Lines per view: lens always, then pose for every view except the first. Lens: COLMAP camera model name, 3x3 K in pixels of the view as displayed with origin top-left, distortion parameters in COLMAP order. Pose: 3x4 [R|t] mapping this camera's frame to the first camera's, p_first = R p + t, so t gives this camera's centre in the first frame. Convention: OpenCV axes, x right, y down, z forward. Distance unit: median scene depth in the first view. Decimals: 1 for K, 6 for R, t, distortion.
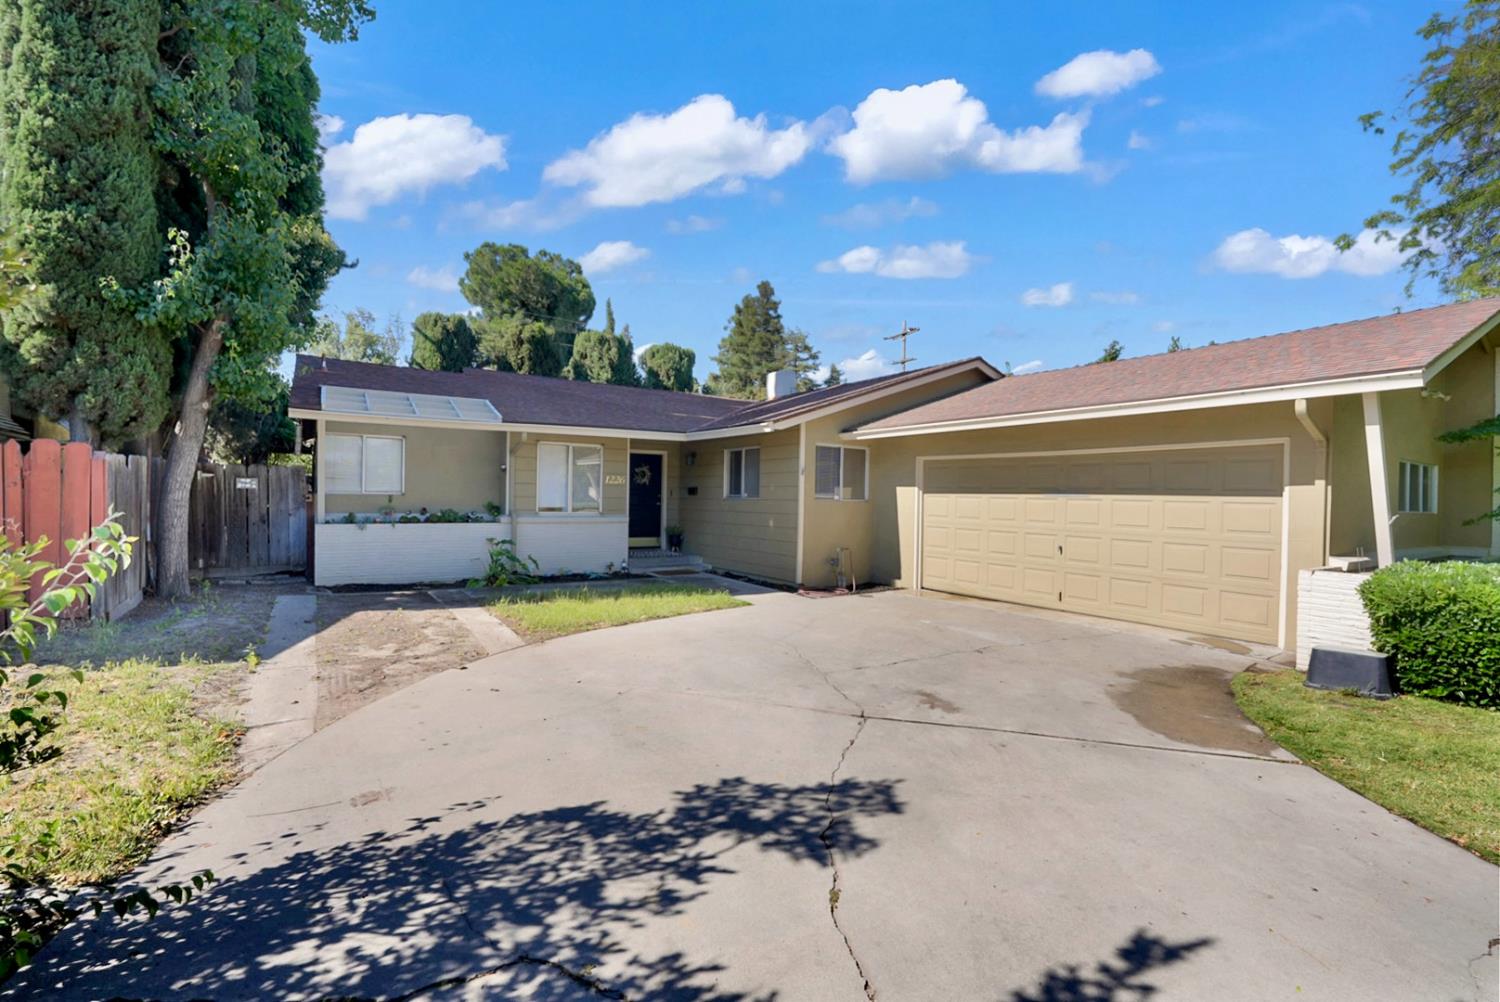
lens RADIAL K [[672.7, 0, 754.3], [0, 672.7, 501.9], [0, 0, 1]] dist [-0.004386, 0.001841]
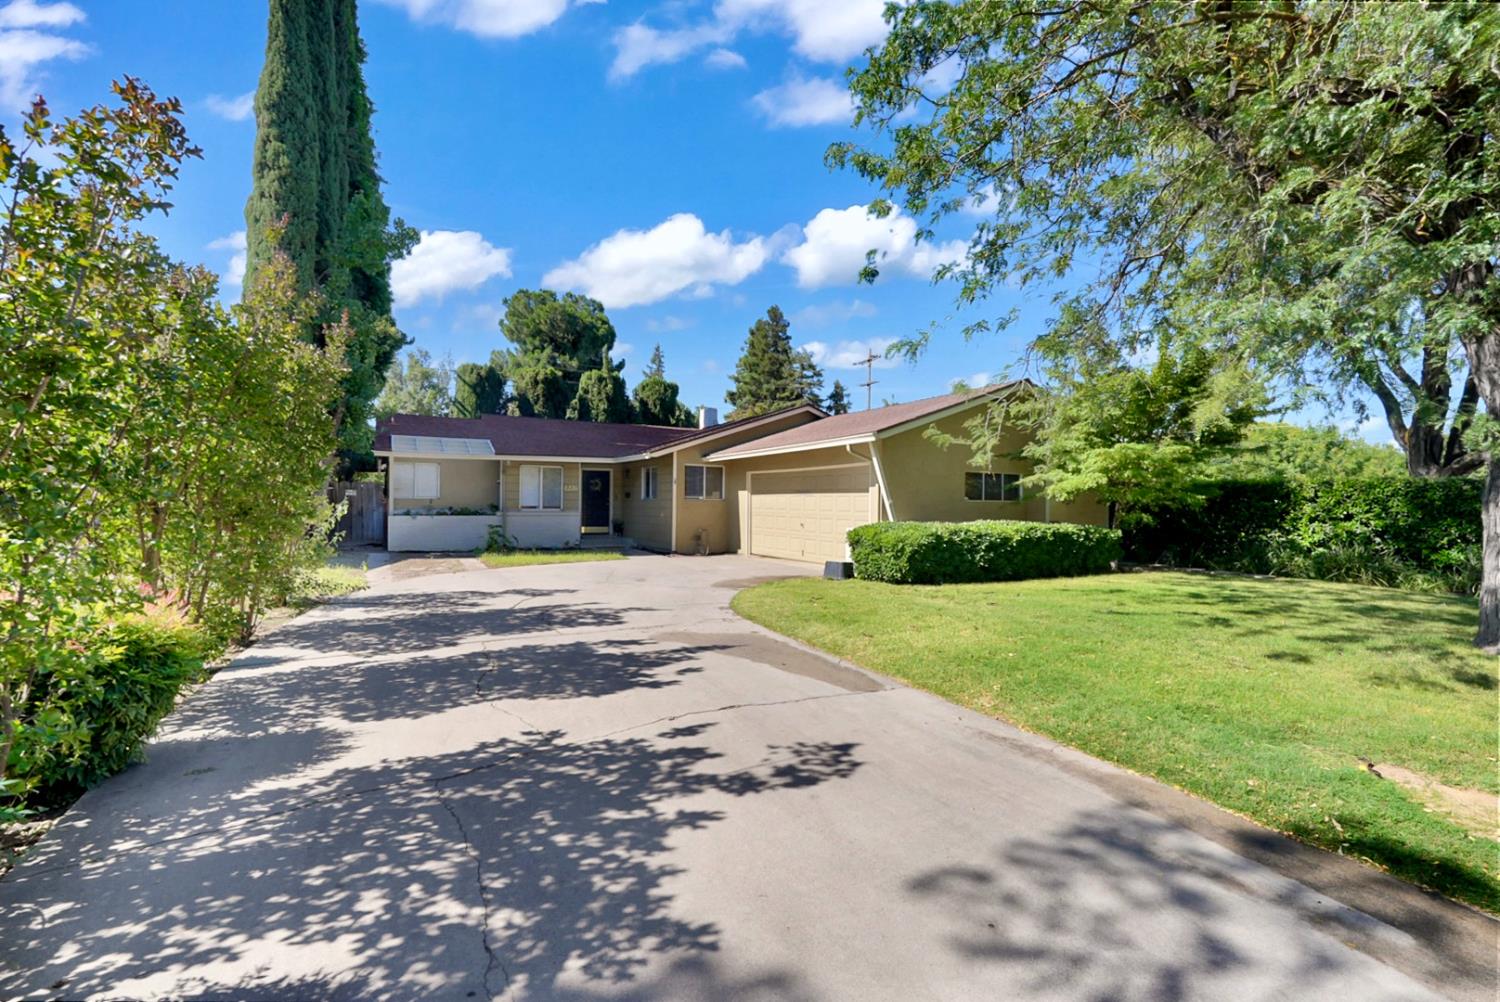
lens RADIAL K [[672.7, 0, 747.2], [0, 672.7, 499.0], [0, 0, 1]] dist [-0.004386, 0.001841]
pose [[0.996800, -0.010195, -0.079285, 0.158179], [0.008876, 0.999816, -0.016978, 0.010847], [0.079443, 0.016220, 0.996707, -0.254453]]
